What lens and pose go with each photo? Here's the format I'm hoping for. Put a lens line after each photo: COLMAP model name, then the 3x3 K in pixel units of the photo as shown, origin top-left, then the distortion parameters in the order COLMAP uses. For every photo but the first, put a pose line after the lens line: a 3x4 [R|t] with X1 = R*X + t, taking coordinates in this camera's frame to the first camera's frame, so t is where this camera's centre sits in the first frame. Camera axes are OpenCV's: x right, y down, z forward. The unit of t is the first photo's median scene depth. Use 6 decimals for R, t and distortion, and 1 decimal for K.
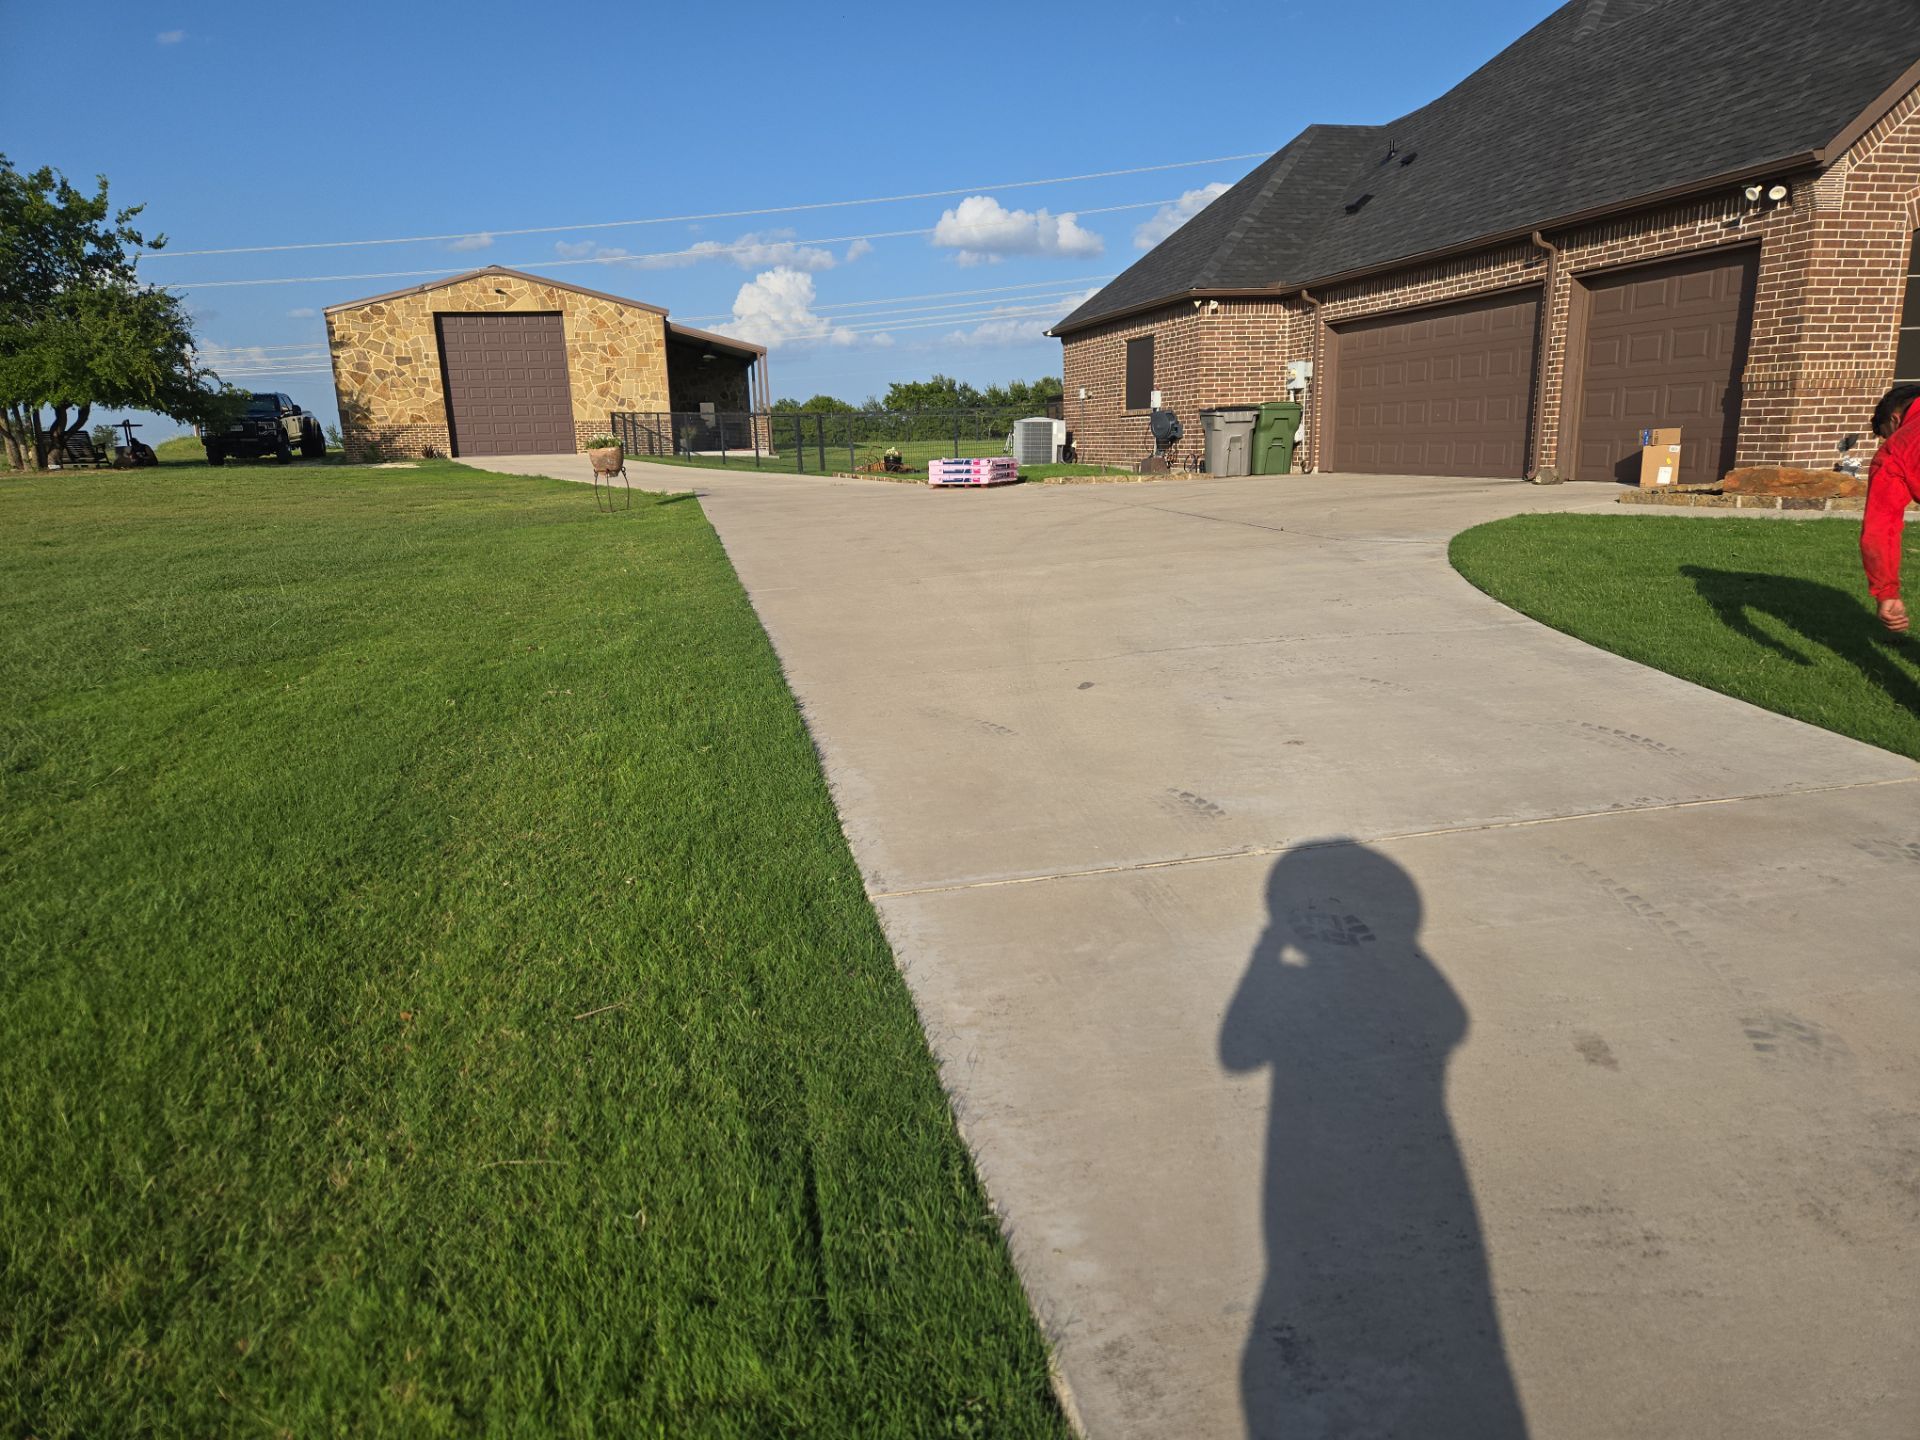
lens RADIAL K [[1276.5, 0, 956.2], [0, 1276.5, 723.7], [0, 0, 1]] dist [0.086349, -0.076084]
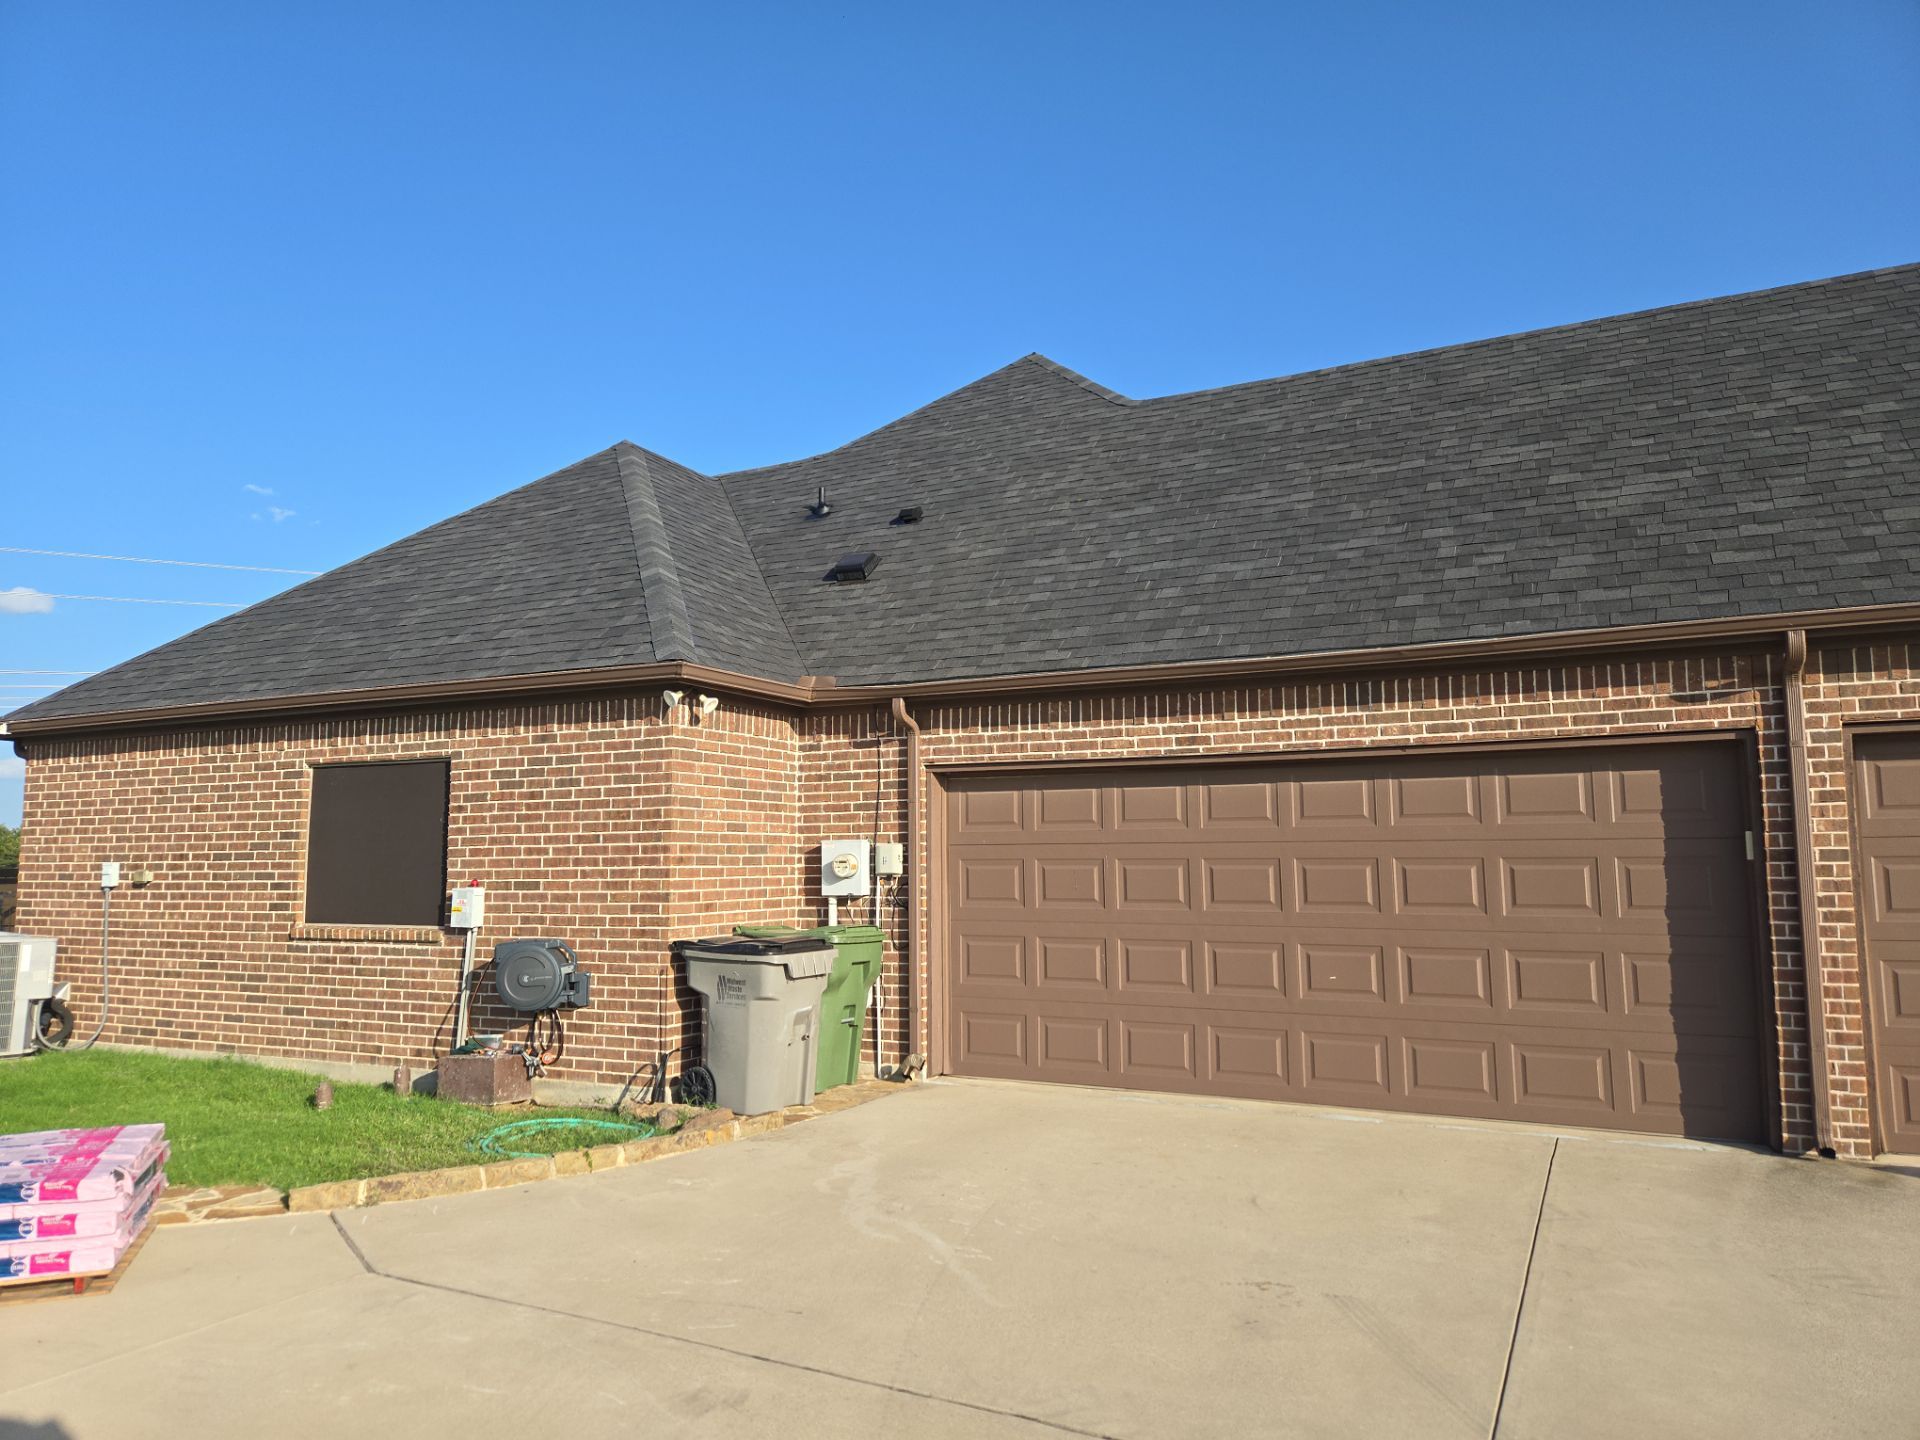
lens RADIAL K [[1276.5, 0, 952.8], [0, 1276.5, 731.9], [0, 0, 1]] dist [0.086349, -0.076084]
pose [[0.632748, 0.100503, 0.767808, -0.104354], [0.159005, 0.953550, -0.255851, -0.266853], [-0.757857, 0.283974, 0.587376, 0.950058]]
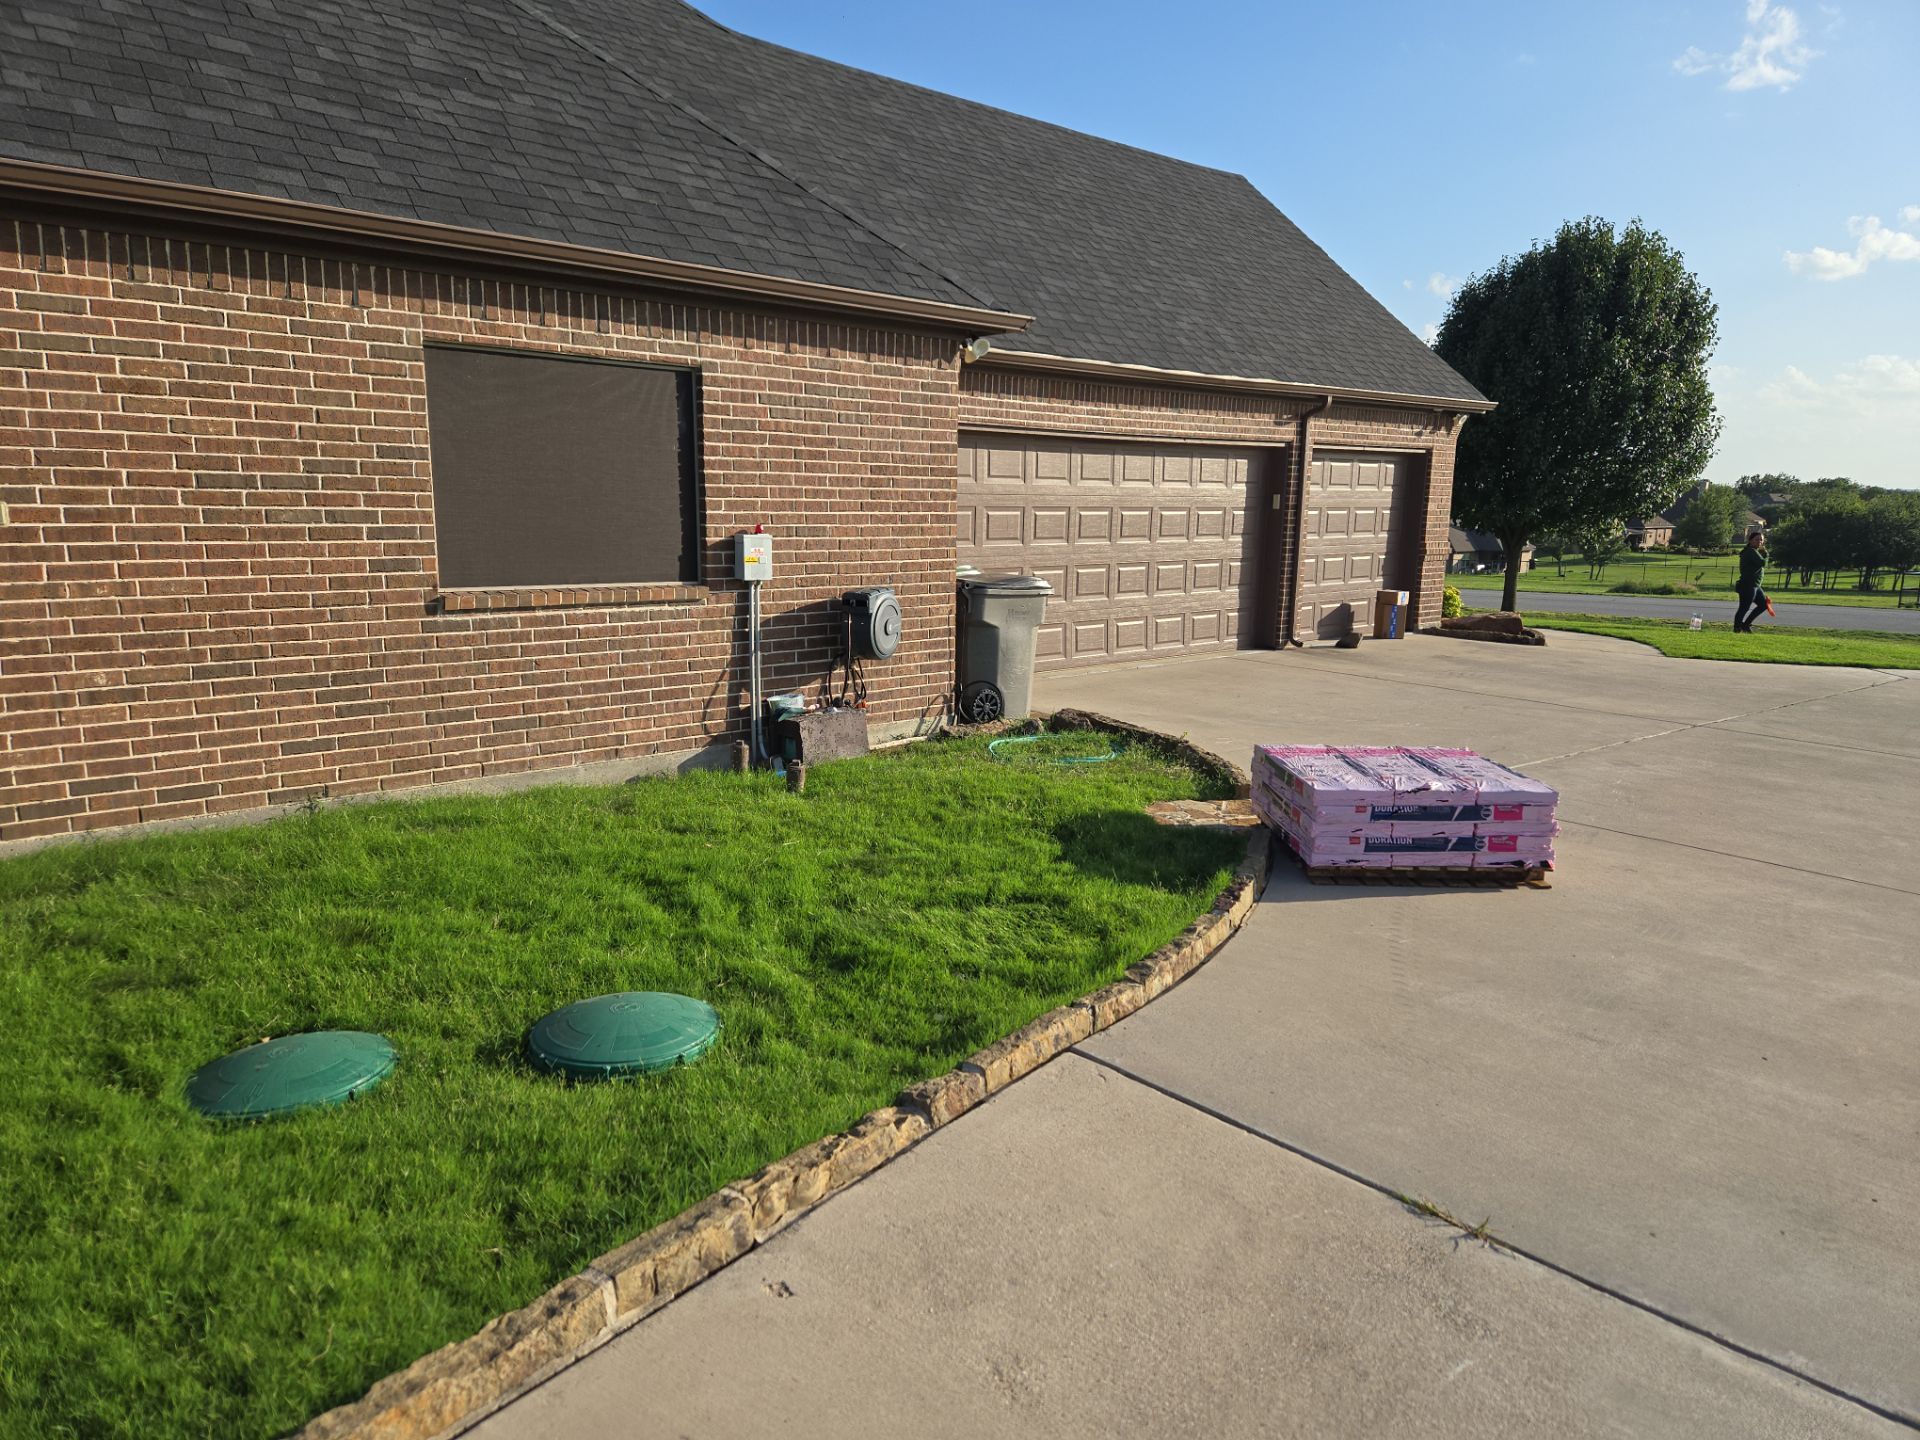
lens RADIAL K [[1276.5, 0, 953.5], [0, 1276.5, 737.6], [0, 0, 1]] dist [0.086349, -0.076084]
pose [[-0.486582, -0.133532, 0.863370, -0.275322], [0.196763, 0.946109, 0.257222, -0.432708], [-0.851189, 0.295039, -0.434085, 1.701501]]
